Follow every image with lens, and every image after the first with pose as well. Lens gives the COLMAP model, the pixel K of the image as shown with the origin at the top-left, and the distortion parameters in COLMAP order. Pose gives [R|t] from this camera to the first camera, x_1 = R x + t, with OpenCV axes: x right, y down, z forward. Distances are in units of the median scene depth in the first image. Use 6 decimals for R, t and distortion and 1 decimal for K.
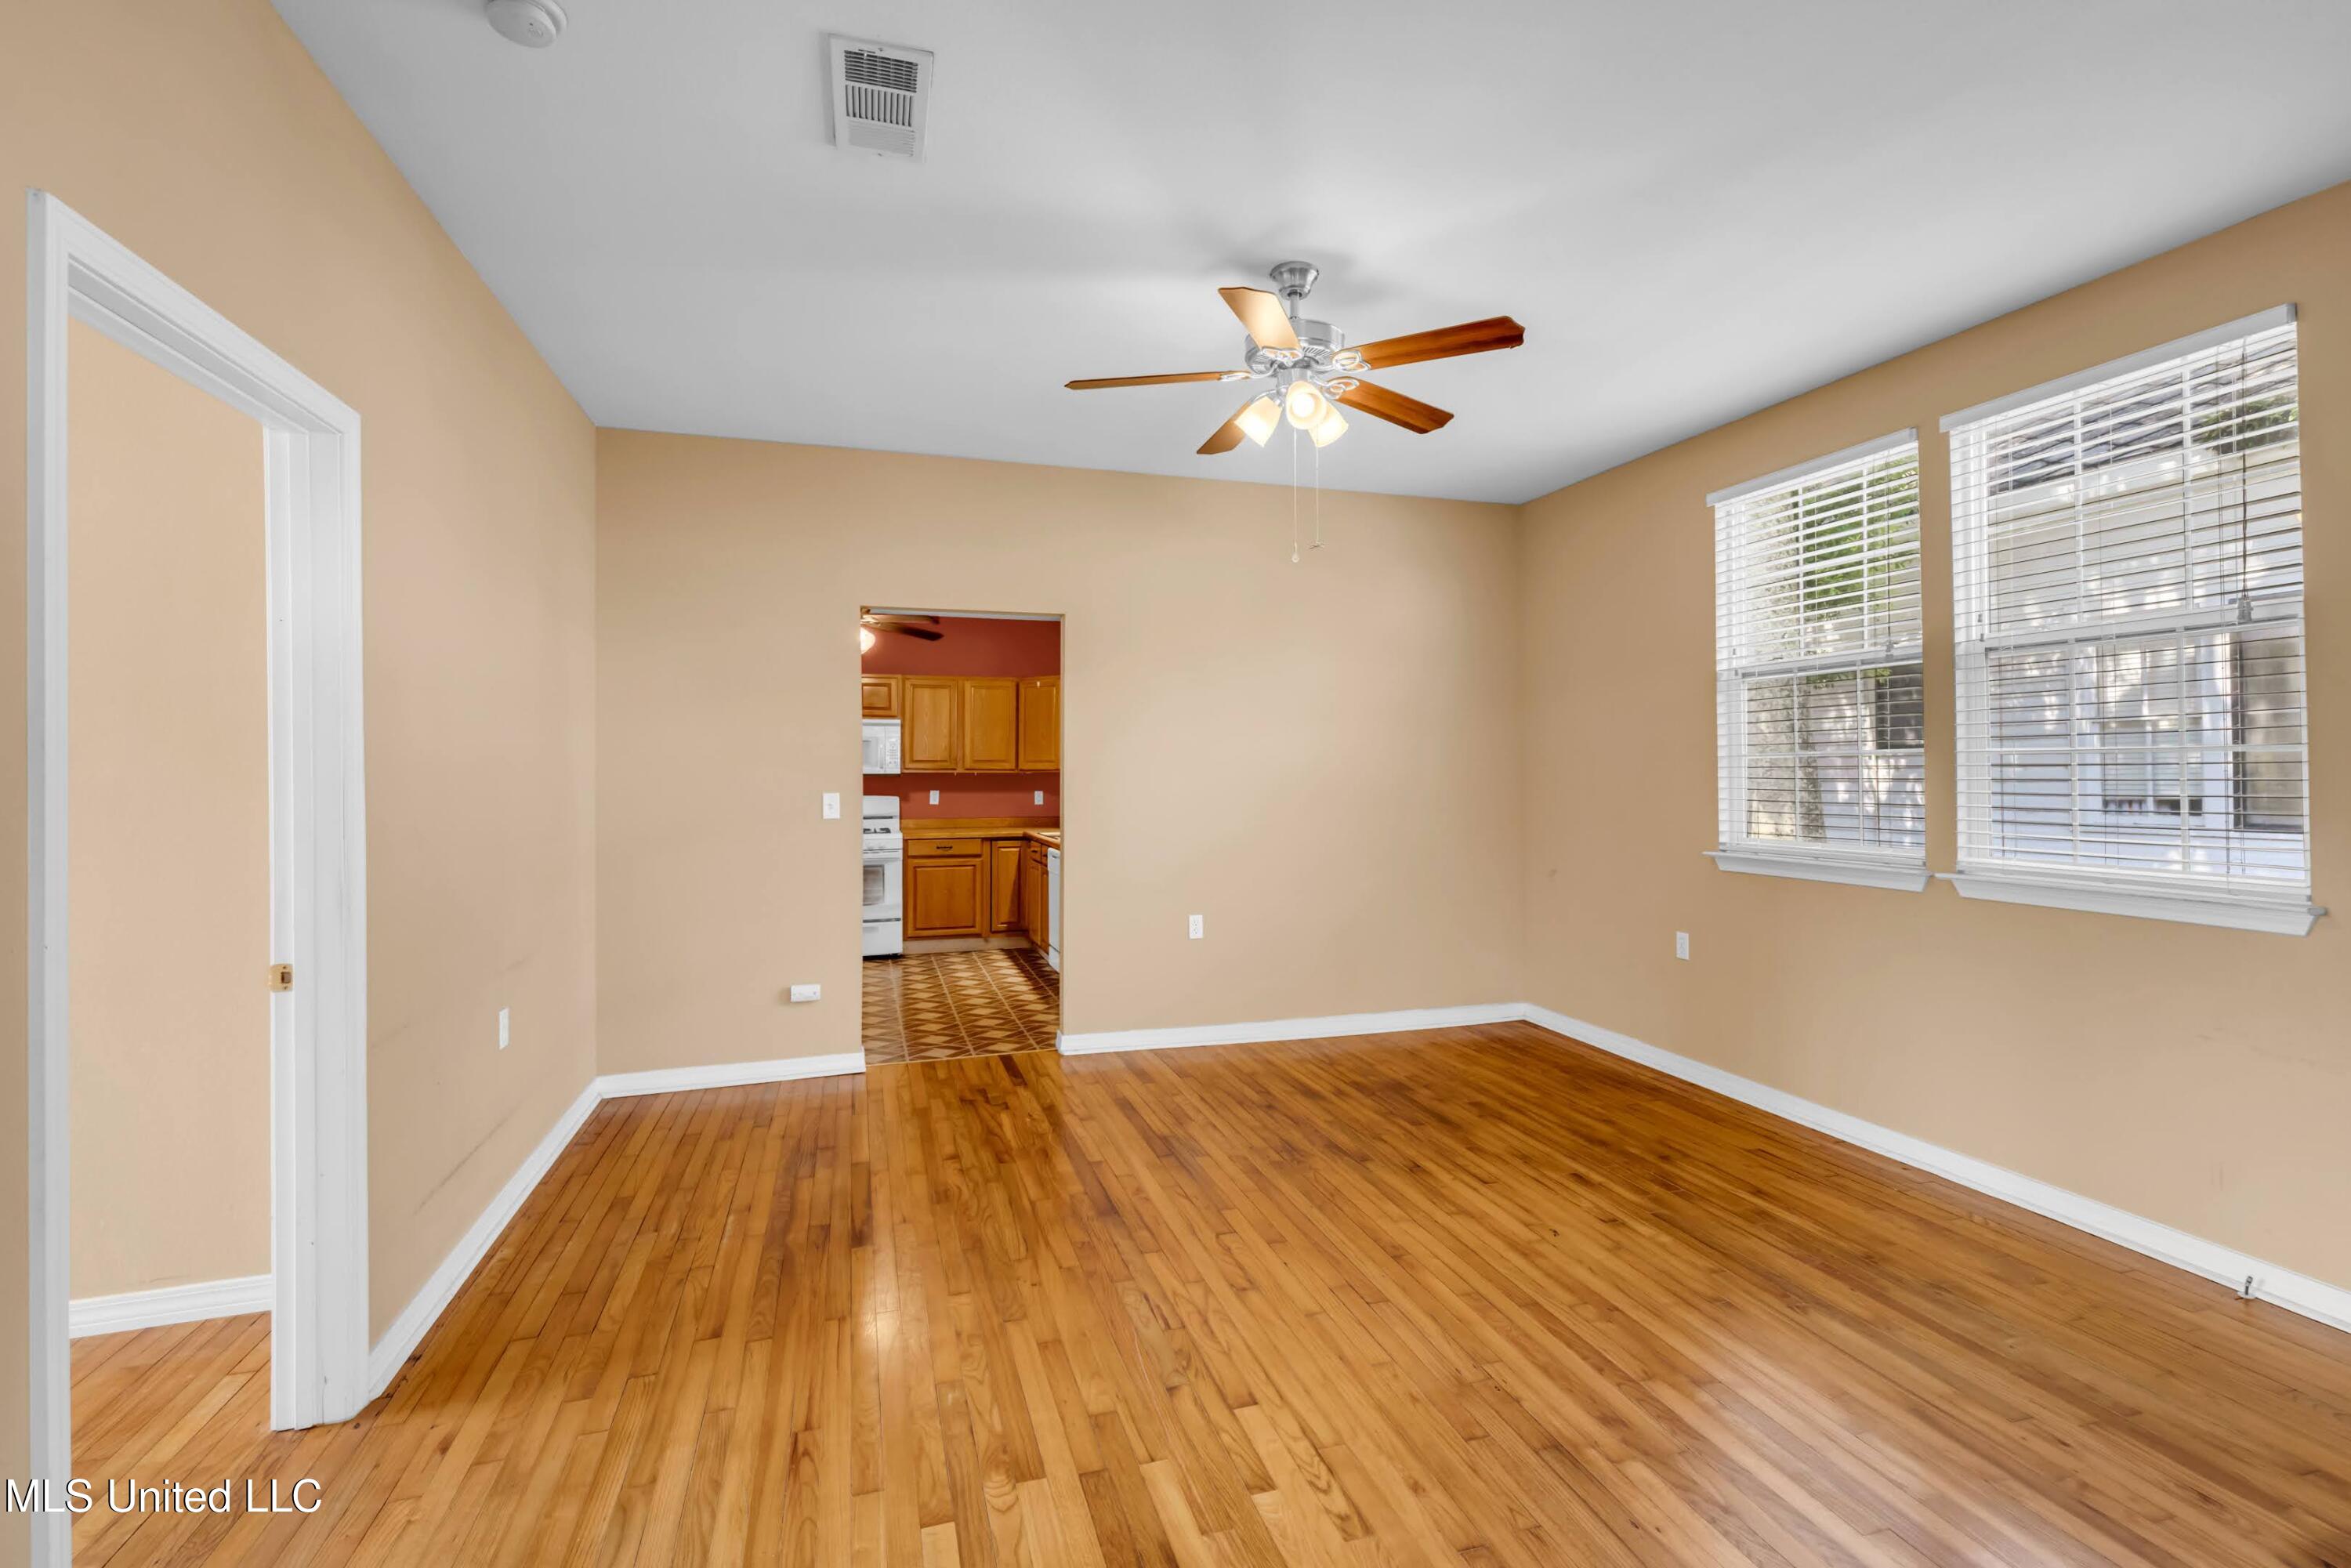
lens RADIAL K [[1067.8, 0, 1189.0], [0, 1067.8, 753.0], [0, 0, 1]] dist [0.011427, -0.000065]
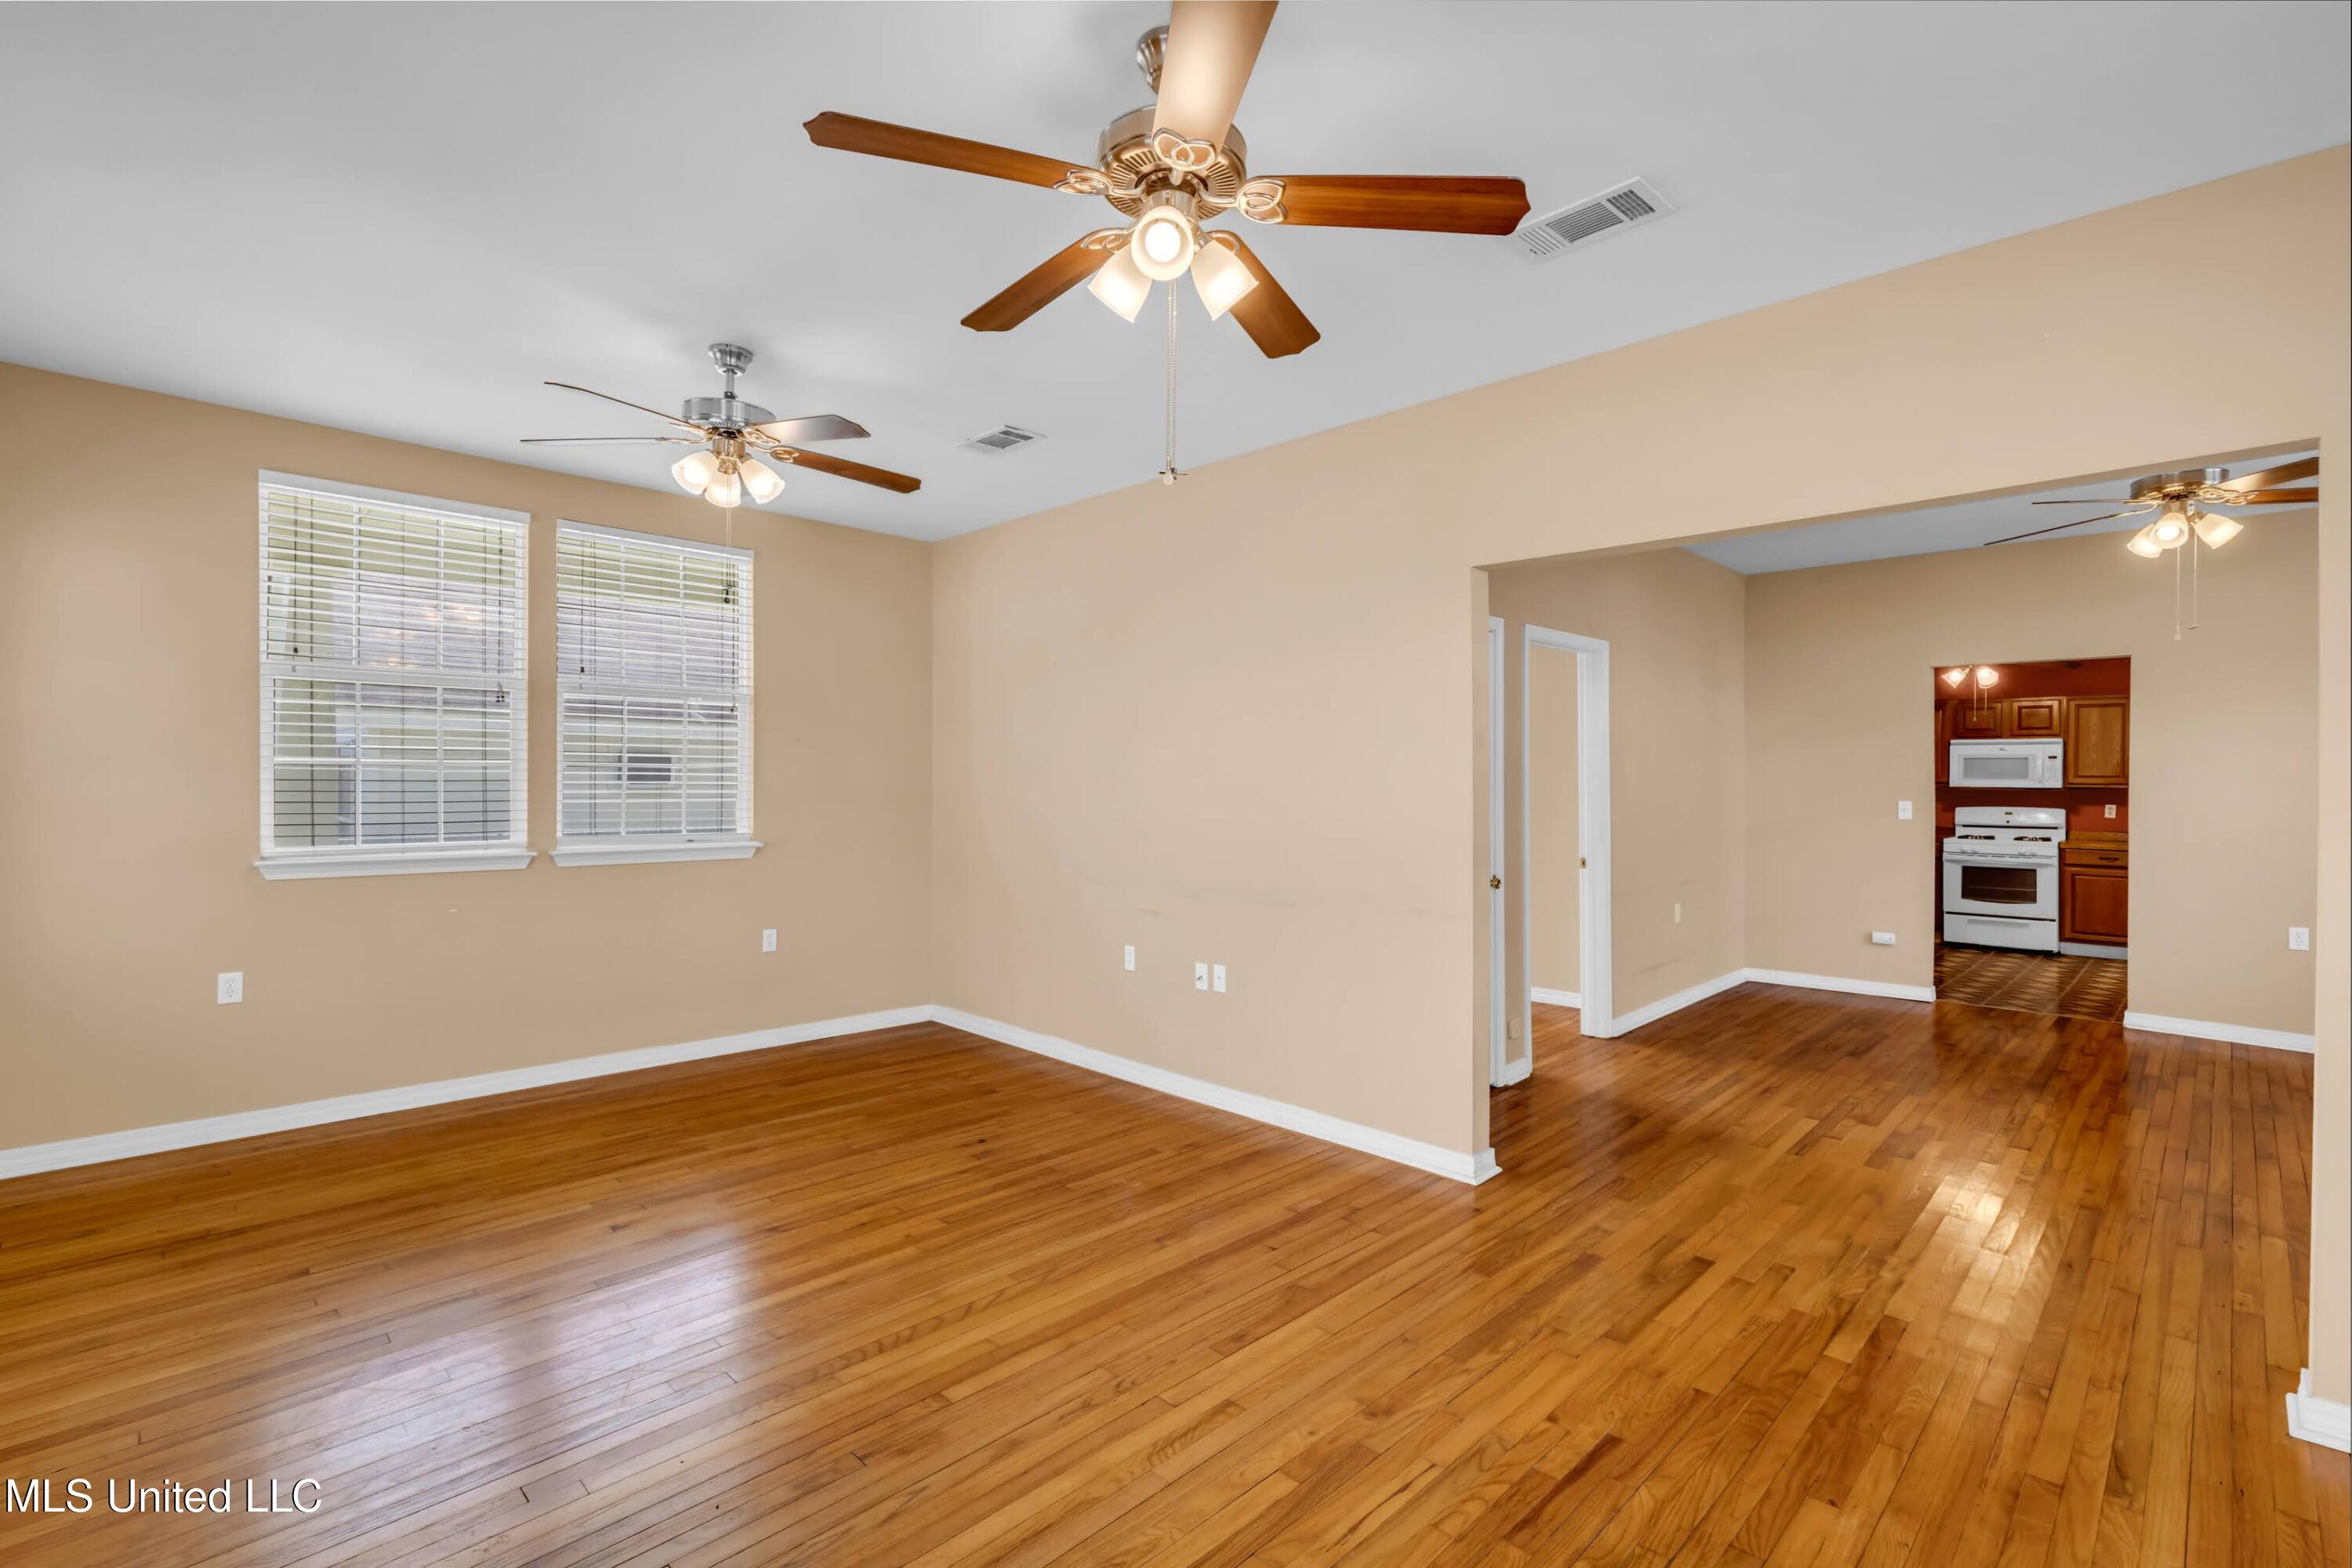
lens RADIAL K [[1068.3, 0, 1175.9], [0, 1068.3, 776.5], [0, 0, 1]] dist [0.011427, -0.000065]
pose [[0.466414, 0.010648, -0.884502, 0.603905], [0.003121, 0.999902, 0.013684, -0.021321], [0.884561, -0.009143, 0.466335, -0.658574]]
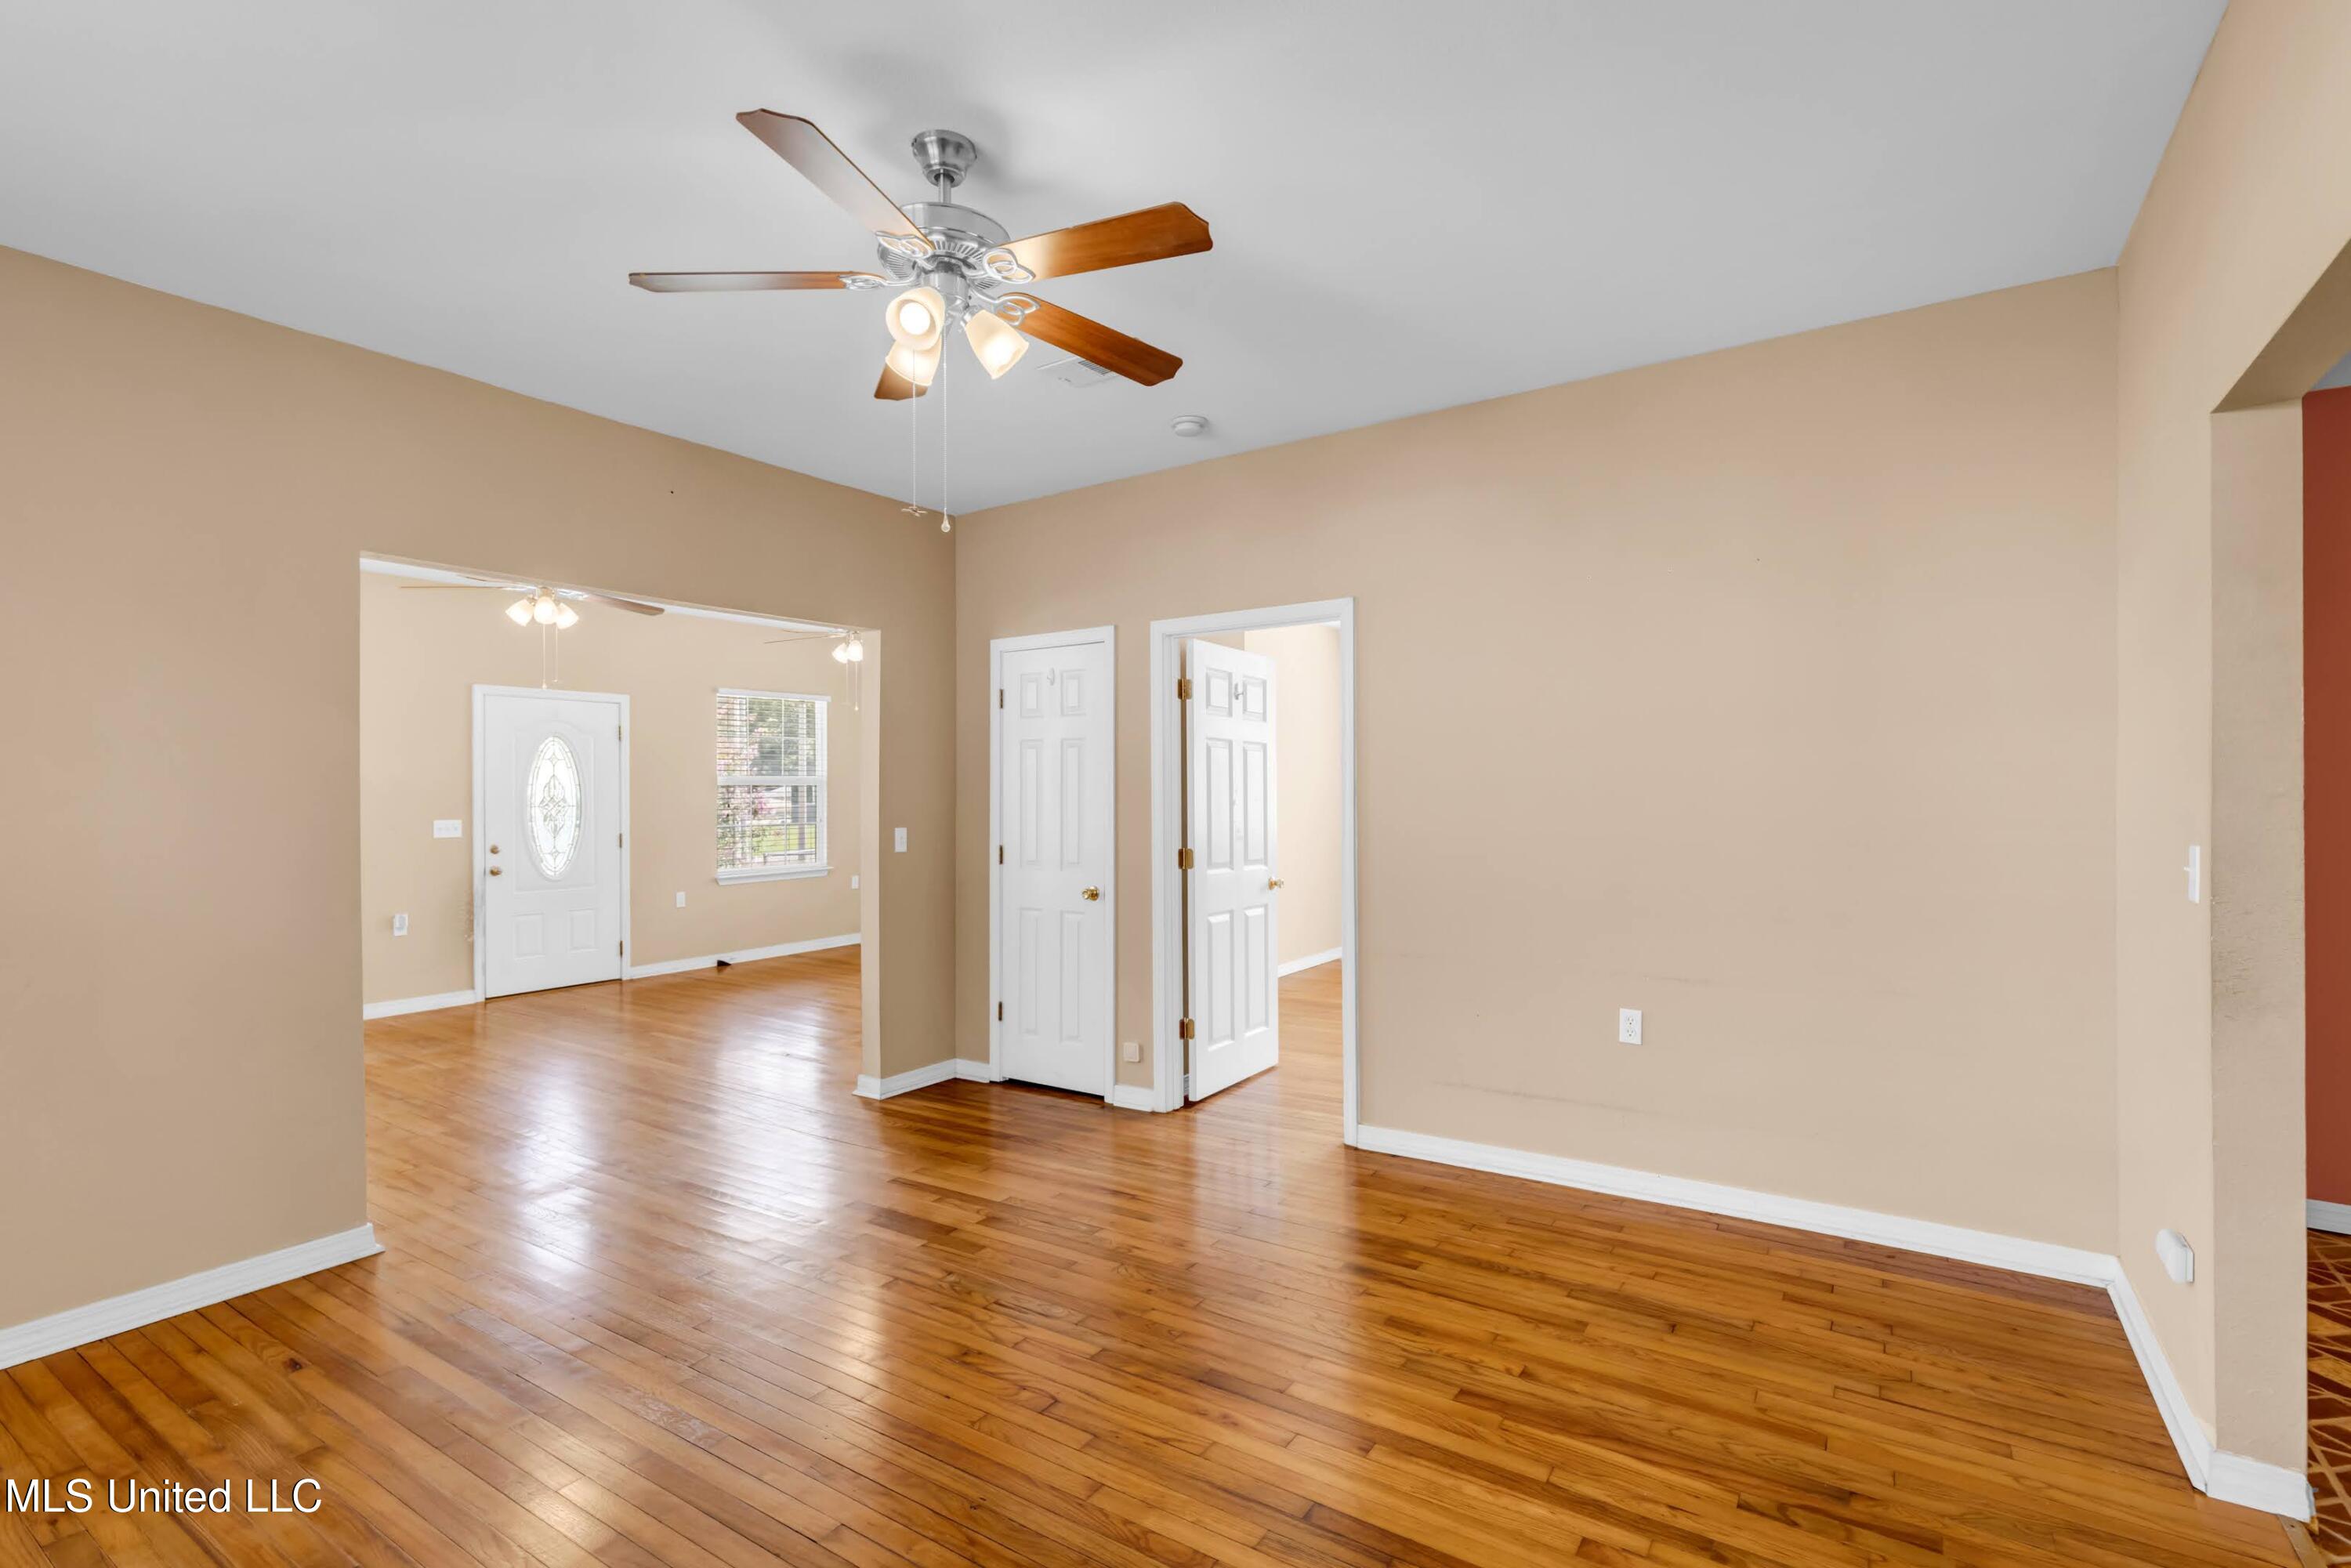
lens RADIAL K [[1067.8, 0, 1180.9], [0, 1067.8, 794.7], [0, 0, 1]] dist [0.011427, -0.000065]
pose [[-0.774755, 0.005895, -0.632234, 0.368930], [0.016804, 0.999795, -0.011270, 0.020961], [0.632039, -0.019356, -0.774695, 1.391448]]
